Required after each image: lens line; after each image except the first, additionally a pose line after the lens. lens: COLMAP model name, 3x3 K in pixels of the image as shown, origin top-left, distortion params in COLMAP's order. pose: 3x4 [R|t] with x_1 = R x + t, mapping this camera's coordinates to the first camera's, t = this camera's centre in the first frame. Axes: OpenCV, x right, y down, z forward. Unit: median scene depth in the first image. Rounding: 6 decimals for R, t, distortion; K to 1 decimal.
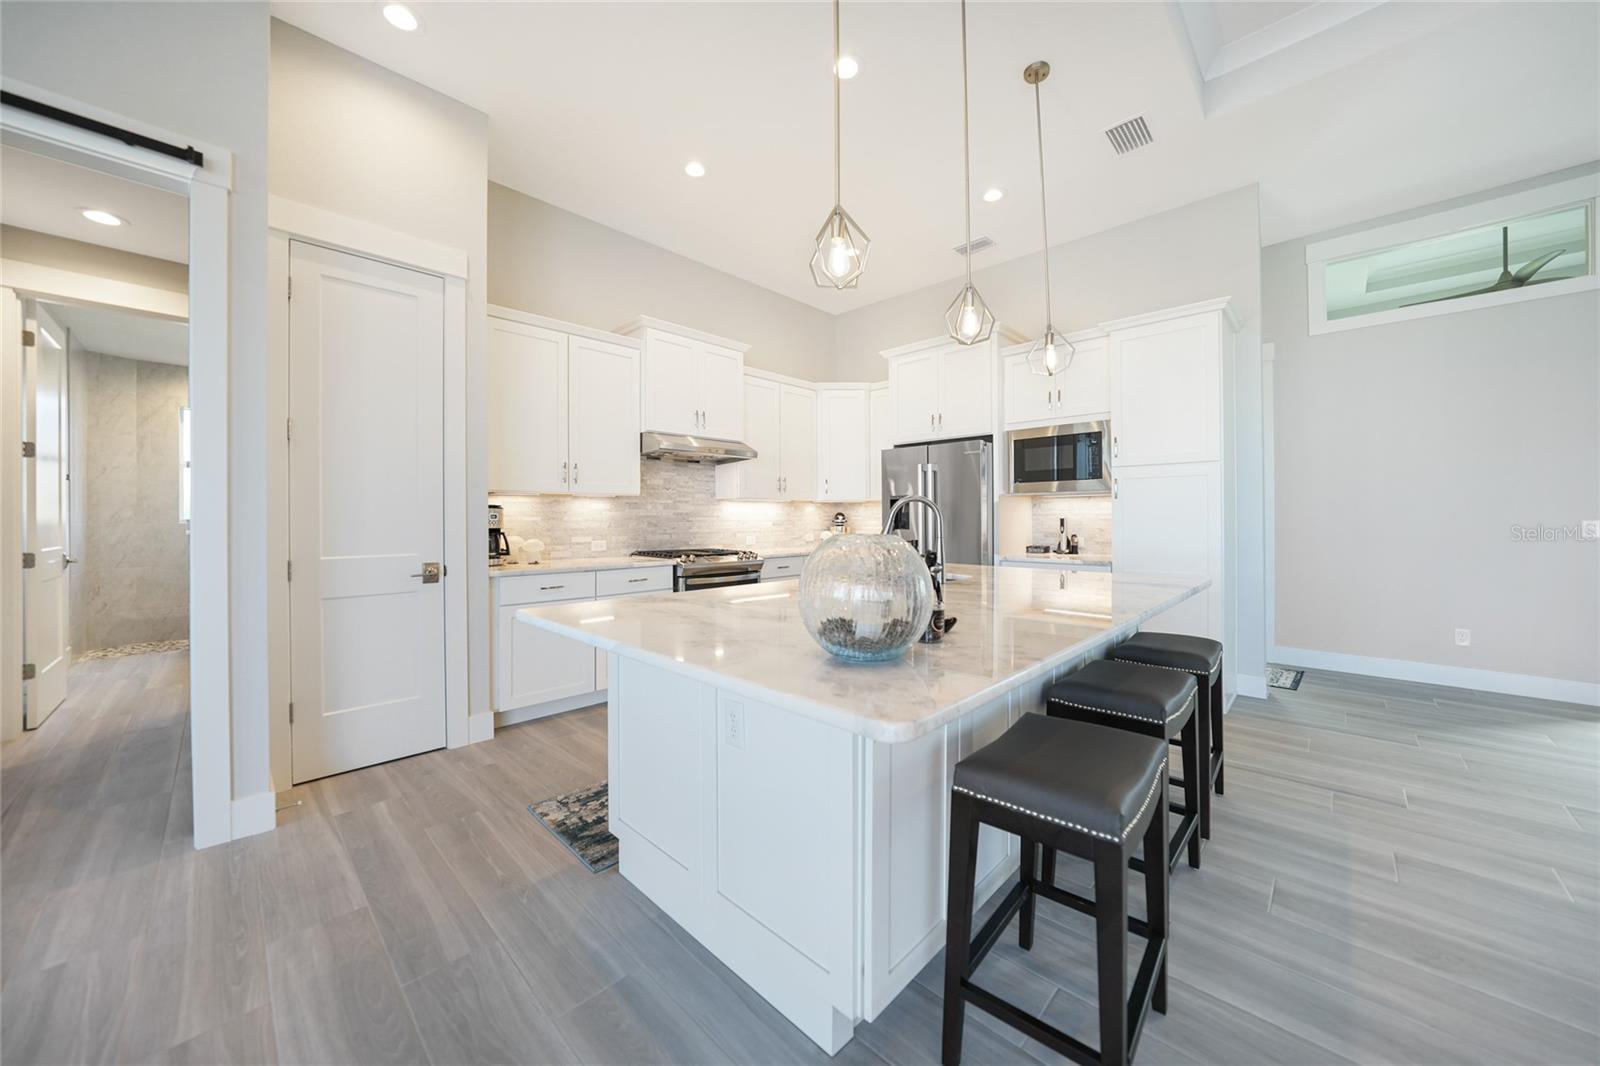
lens RADIAL K [[555.0, 0, 804.6], [0, 555.0, 530.6], [0, 0, 1]] dist [-0.026924, 0.006622]
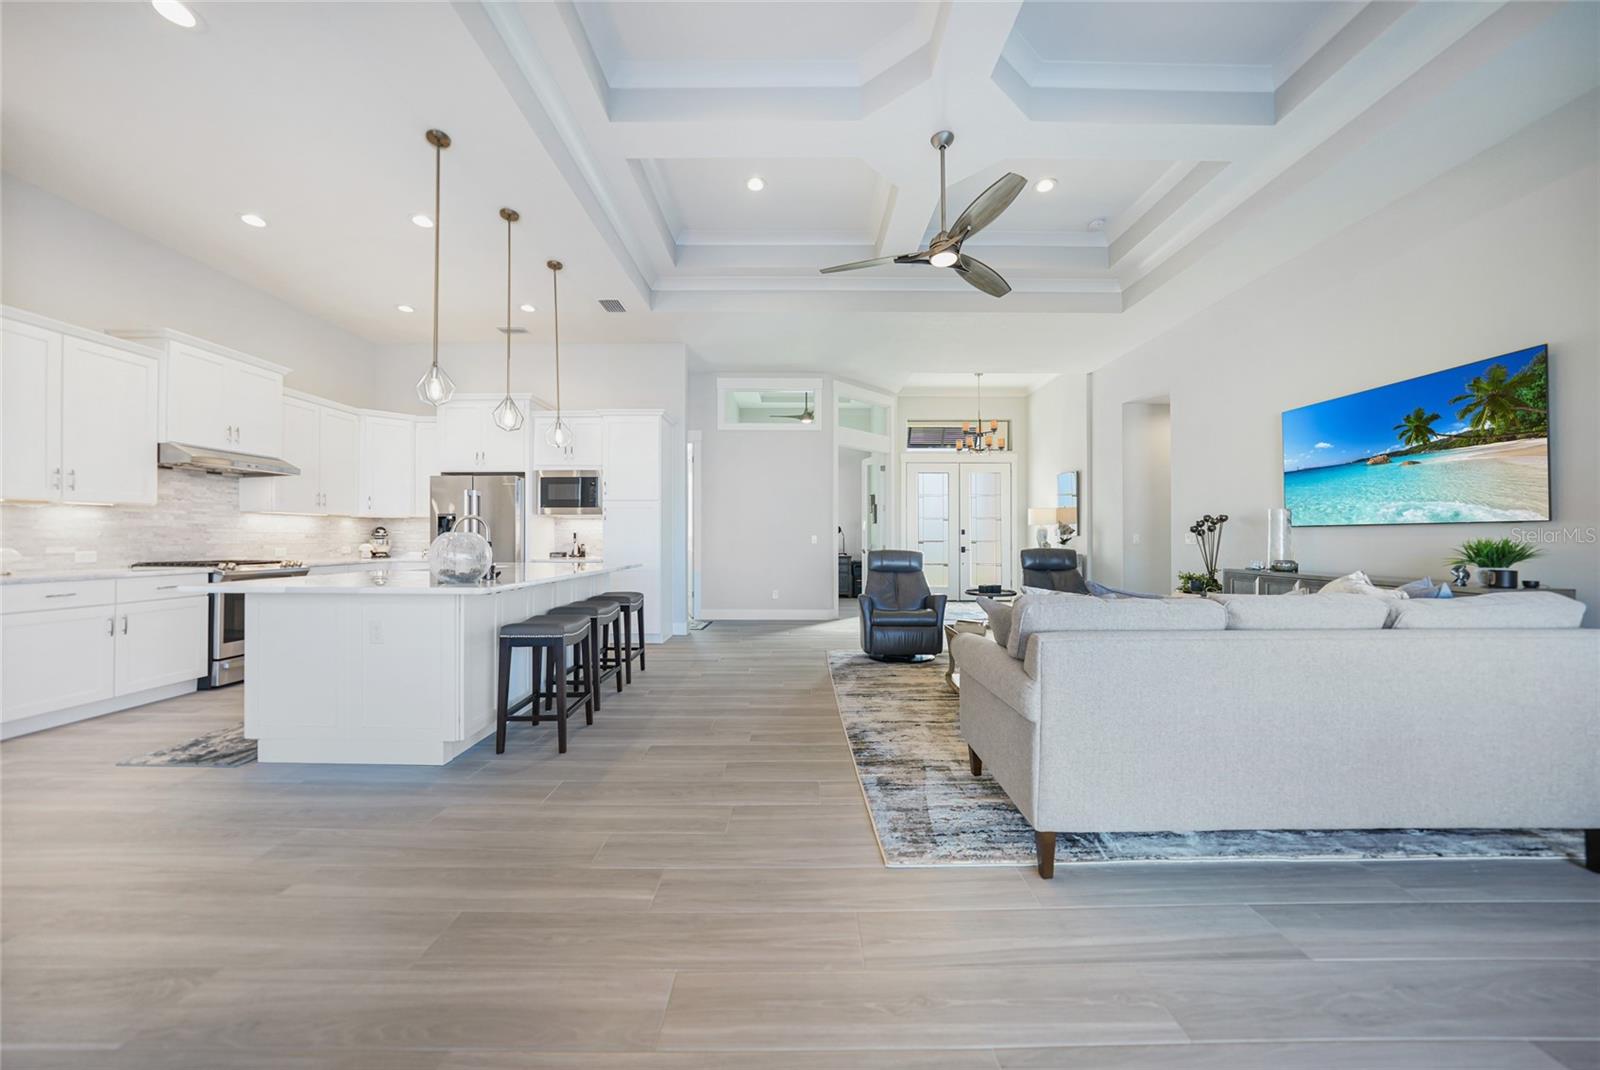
lens RADIAL K [[570.3, 0, 801.2], [0, 570.3, 524.4], [0, 0, 1]] dist [-0.029137, 0.007095]
pose [[0.716978, 0.019524, 0.696823, -0.149642], [0.012836, 0.999069, -0.041199, 0.025289], [-0.696978, 0.038483, 0.716059, -0.492459]]
